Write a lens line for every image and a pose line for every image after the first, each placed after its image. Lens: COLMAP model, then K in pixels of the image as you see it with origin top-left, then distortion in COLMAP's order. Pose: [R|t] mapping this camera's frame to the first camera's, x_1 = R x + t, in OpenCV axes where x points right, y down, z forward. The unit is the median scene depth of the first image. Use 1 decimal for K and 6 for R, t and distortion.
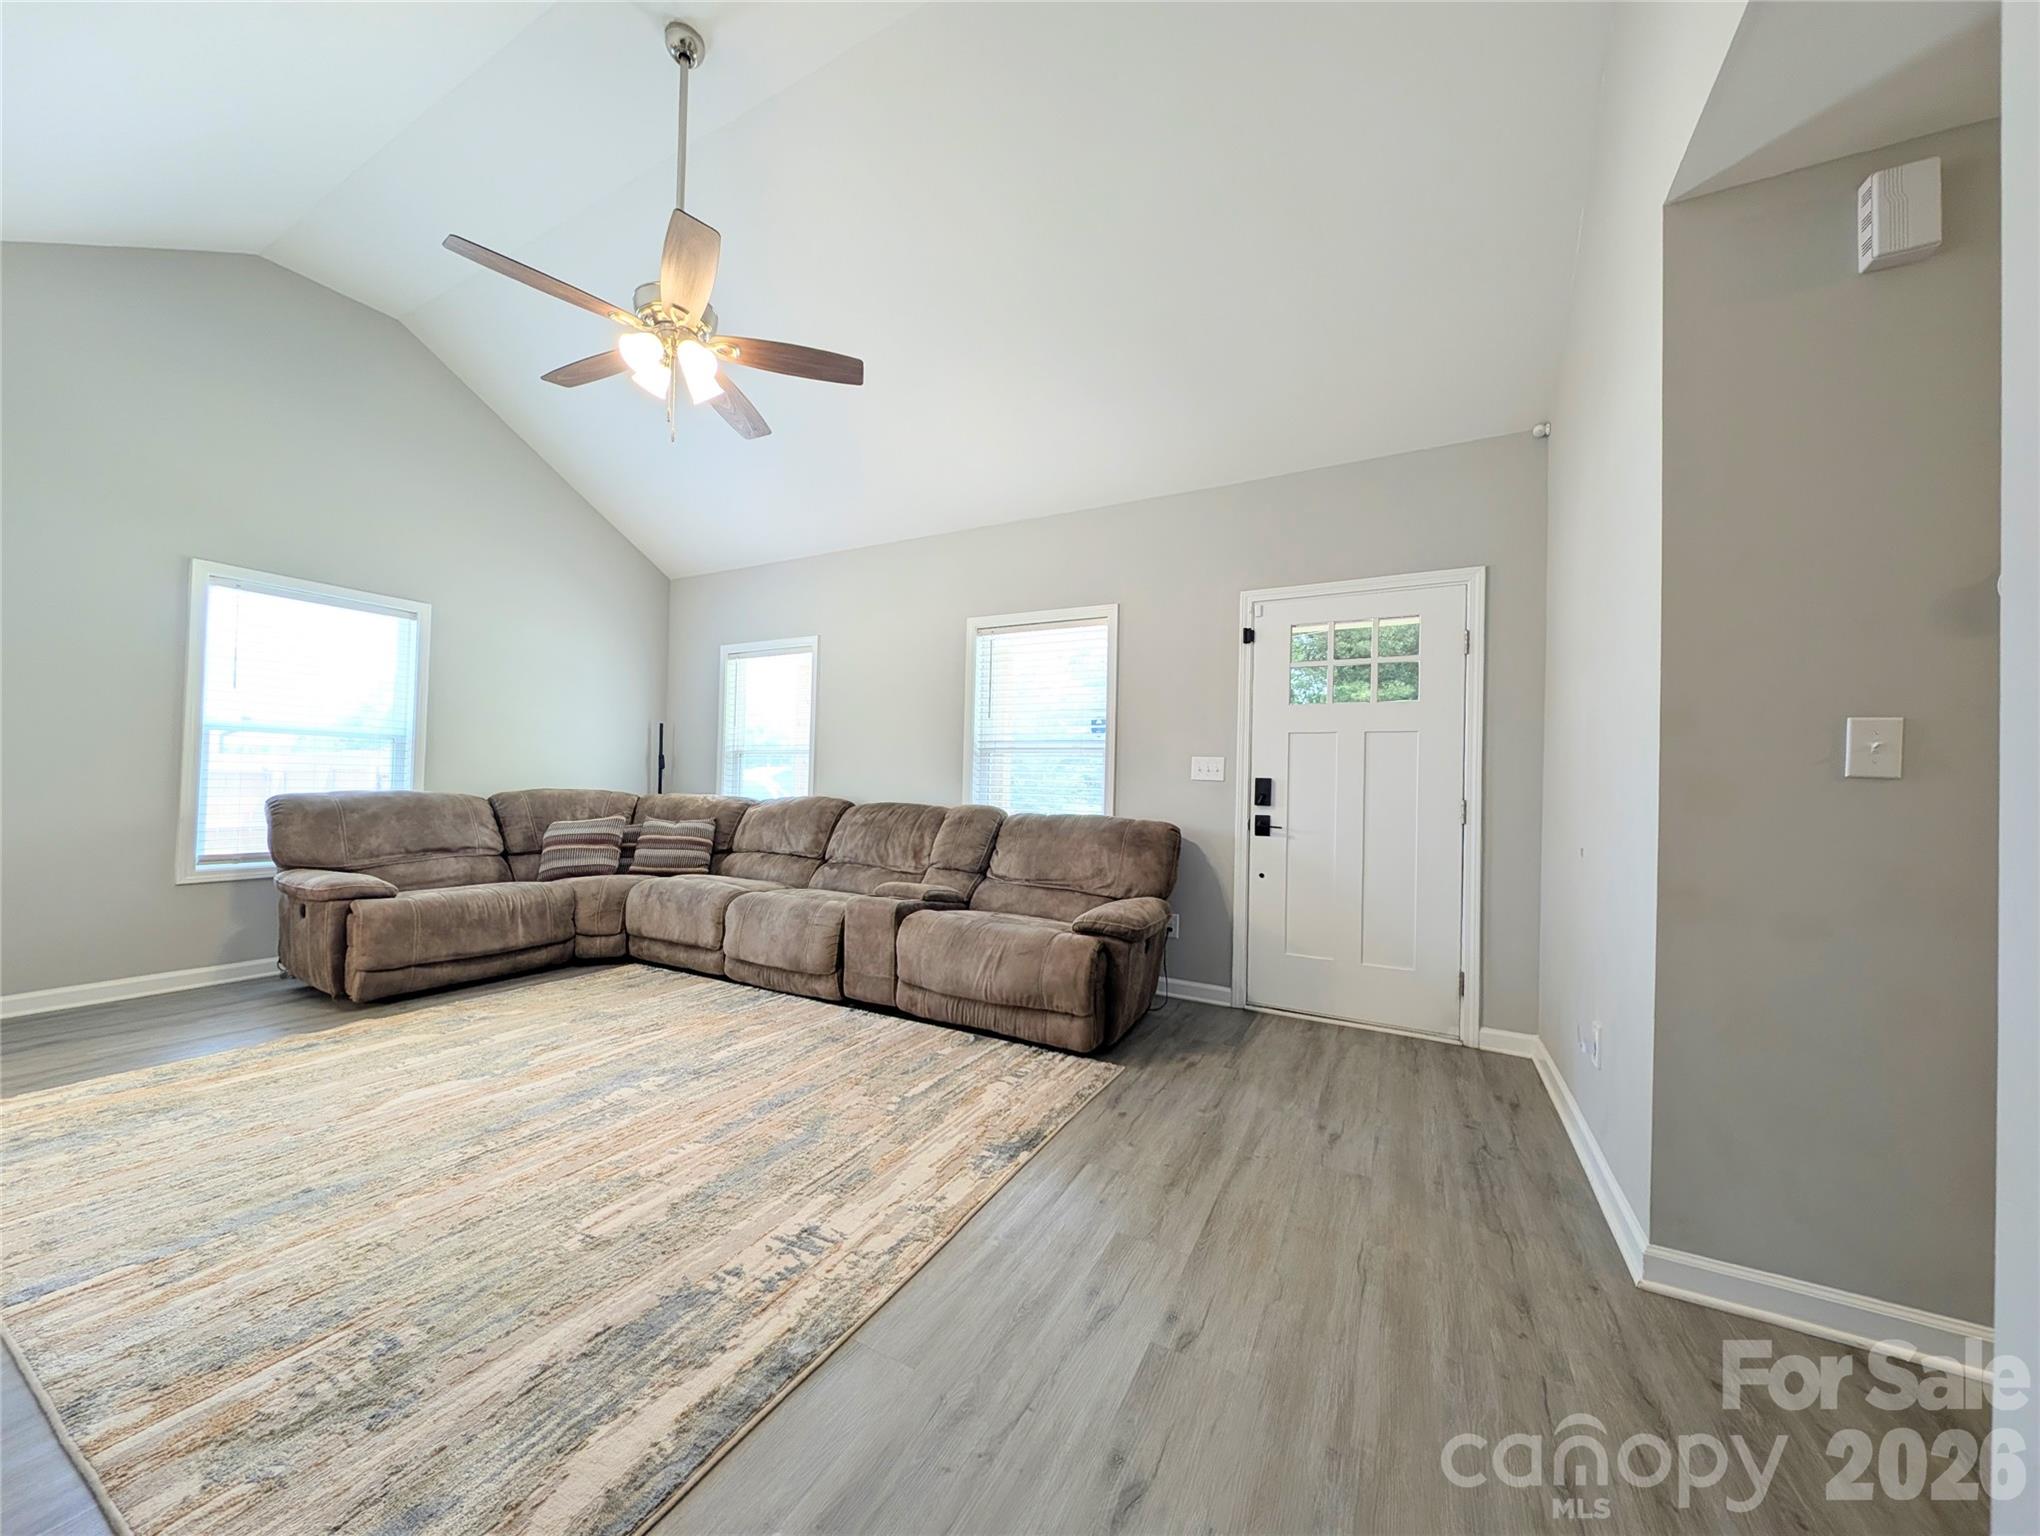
lens RADIAL K [[723.3, 0, 1022.8], [0, 723.3, 773.9], [0, 0, 1]] dist [0.004087, -0.001762]
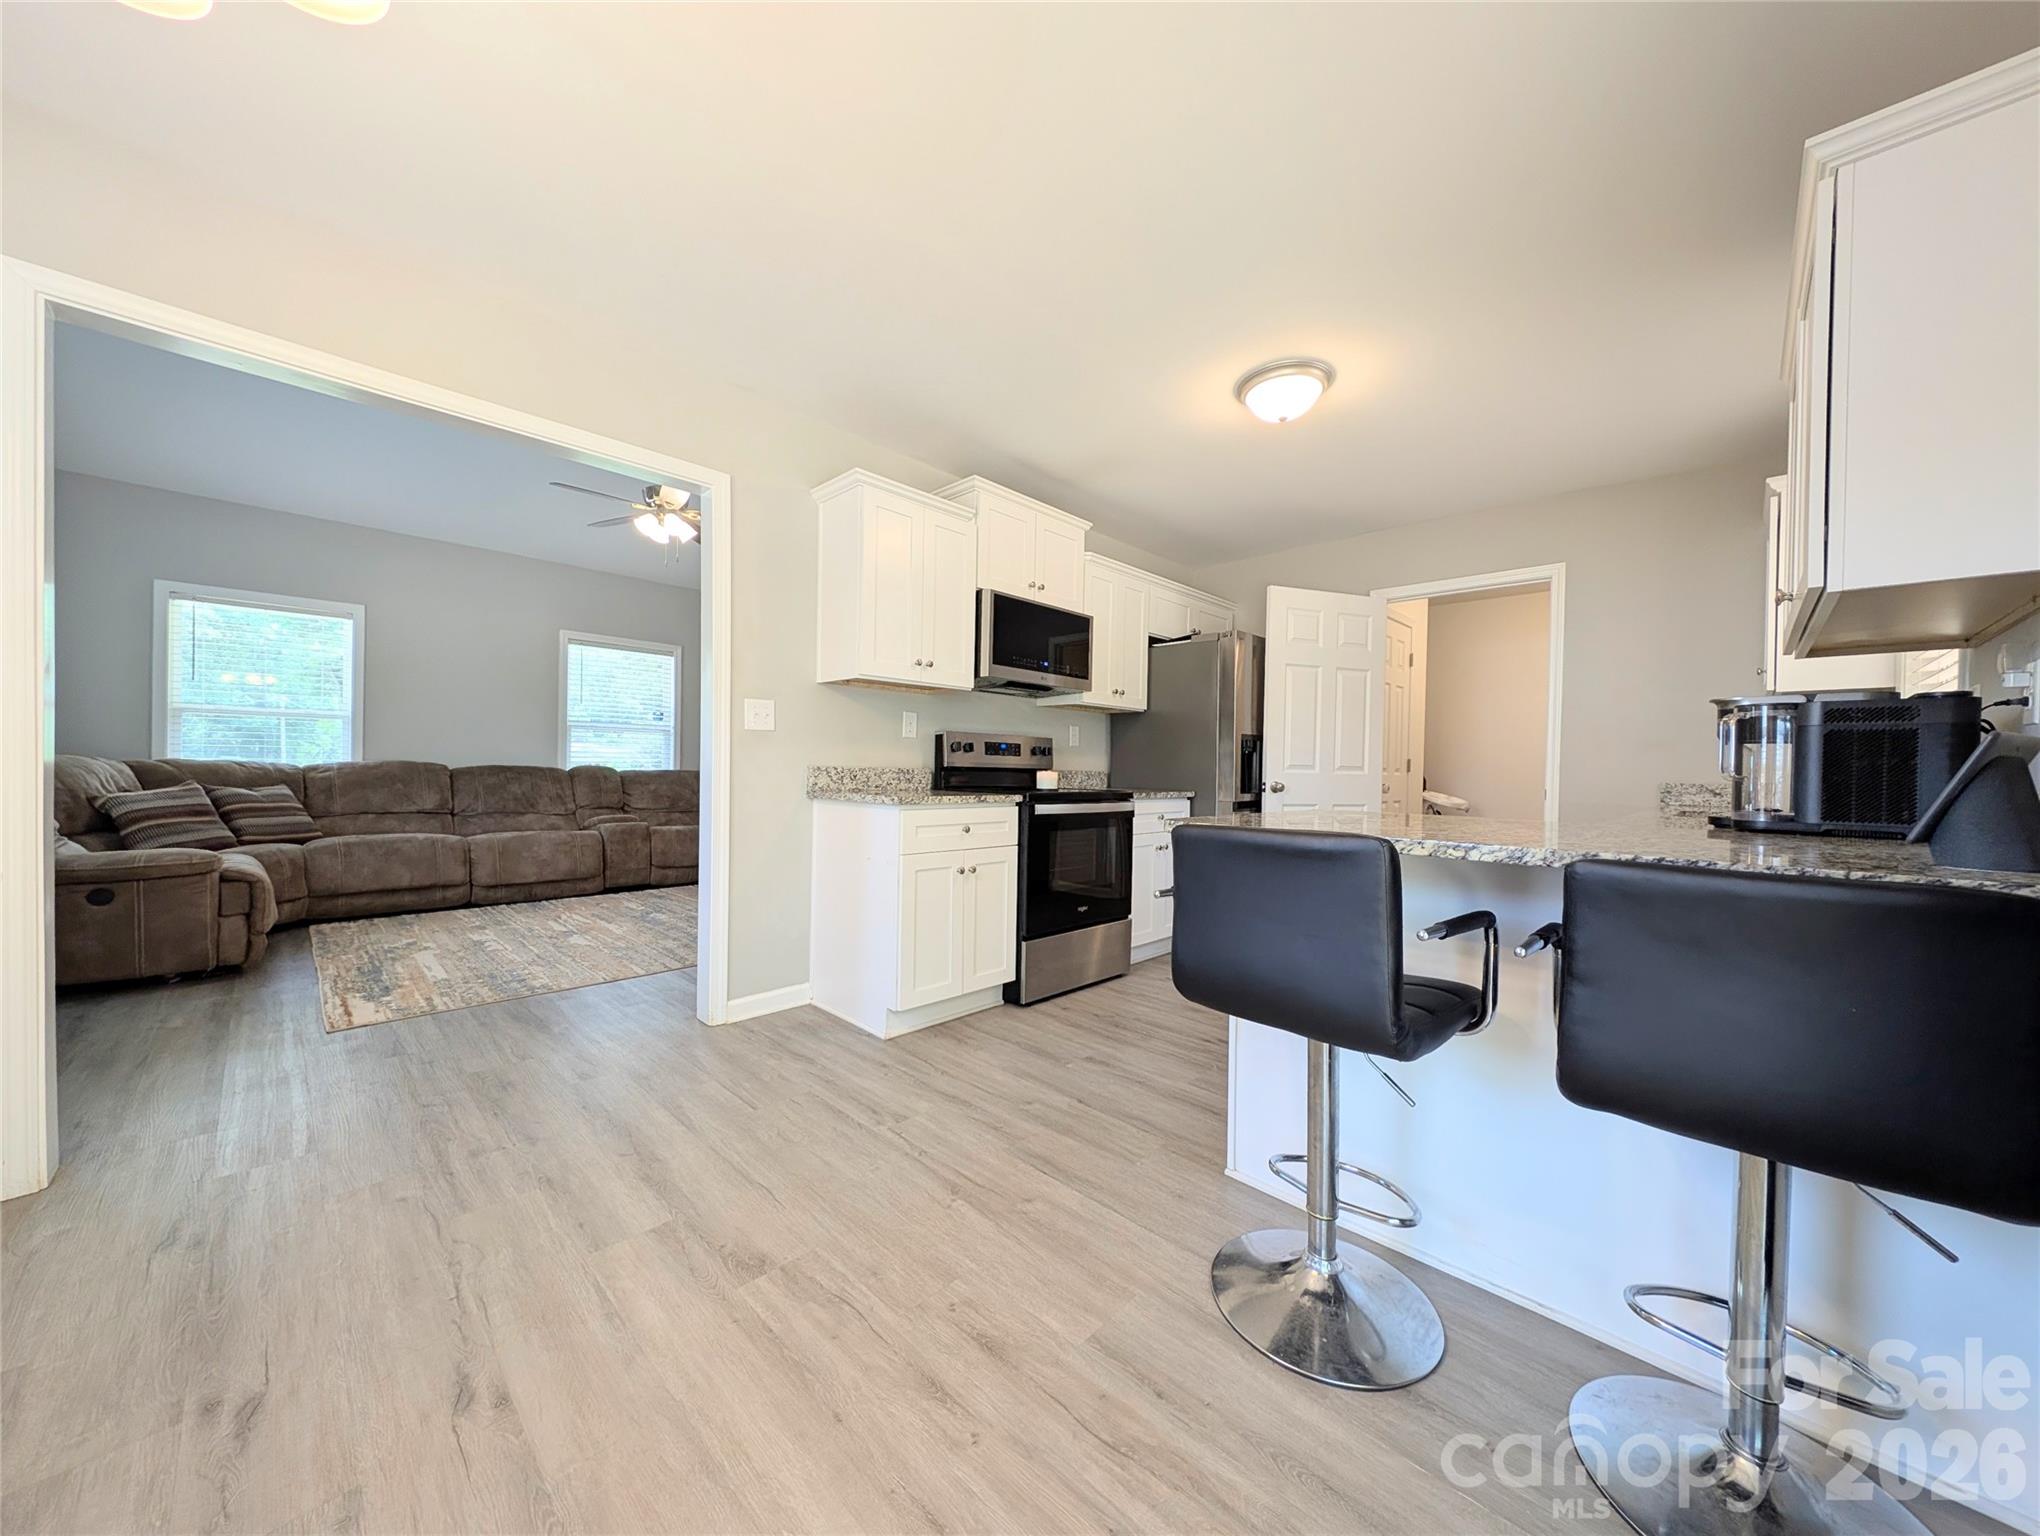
lens RADIAL K [[723.3, 0, 1016.2], [0, 723.3, 775.3], [0, 0, 1]] dist [0.004087, -0.001762]
pose [[0.284101, -0.027757, 0.958393, -1.436325], [-0.025862, 0.998995, 0.036599, -0.015309], [-0.958446, -0.035183, 0.283098, -0.279898]]
